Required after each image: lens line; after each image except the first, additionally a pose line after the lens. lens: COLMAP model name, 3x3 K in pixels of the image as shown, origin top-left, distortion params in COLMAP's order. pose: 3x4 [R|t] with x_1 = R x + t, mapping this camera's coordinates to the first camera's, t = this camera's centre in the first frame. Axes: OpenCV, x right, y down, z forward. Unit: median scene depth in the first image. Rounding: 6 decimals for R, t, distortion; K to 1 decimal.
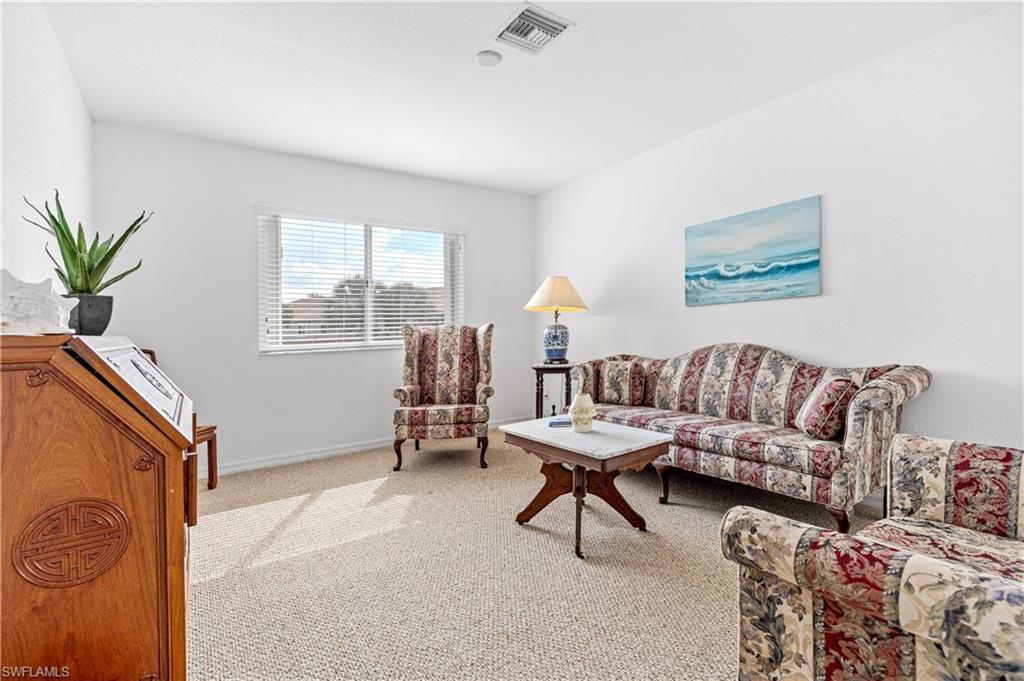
lens RADIAL K [[466.4, 0, 518.4], [0, 466.4, 341.5], [0, 0, 1]] dist [0.015517, 0.000135]
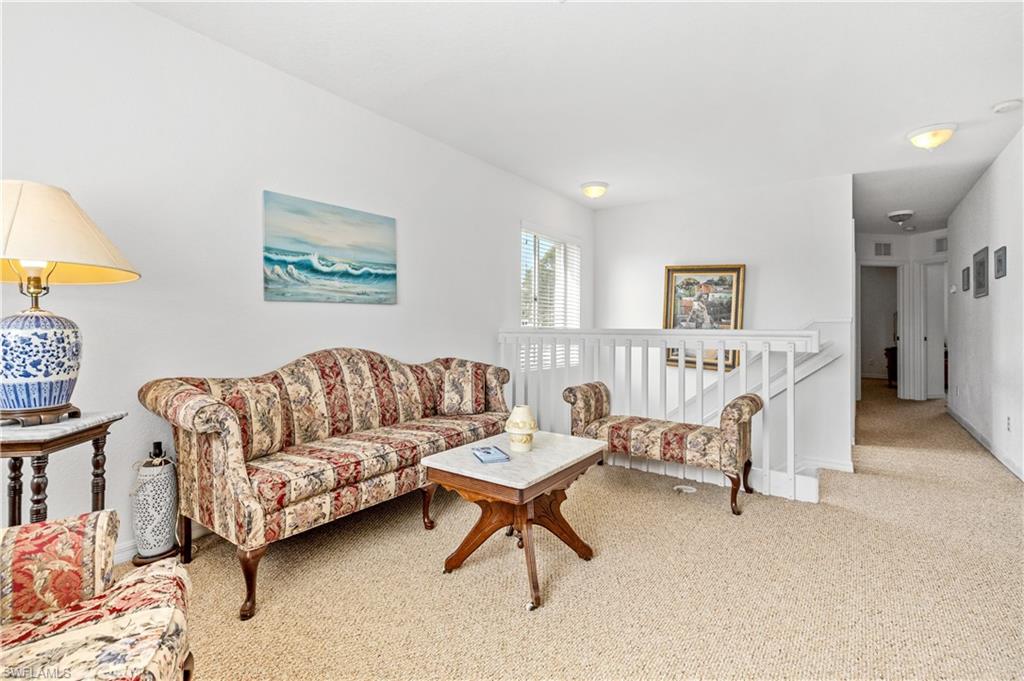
lens RADIAL K [[466.4, 0, 518.4], [0, 466.4, 341.5], [0, 0, 1]] dist [0.015517, 0.000135]
pose [[-0.313625, -0.007822, 0.949515, -0.496076], [0.024164, 0.999576, 0.016216, -0.015184], [-0.949240, 0.028030, -0.313303, 0.951772]]
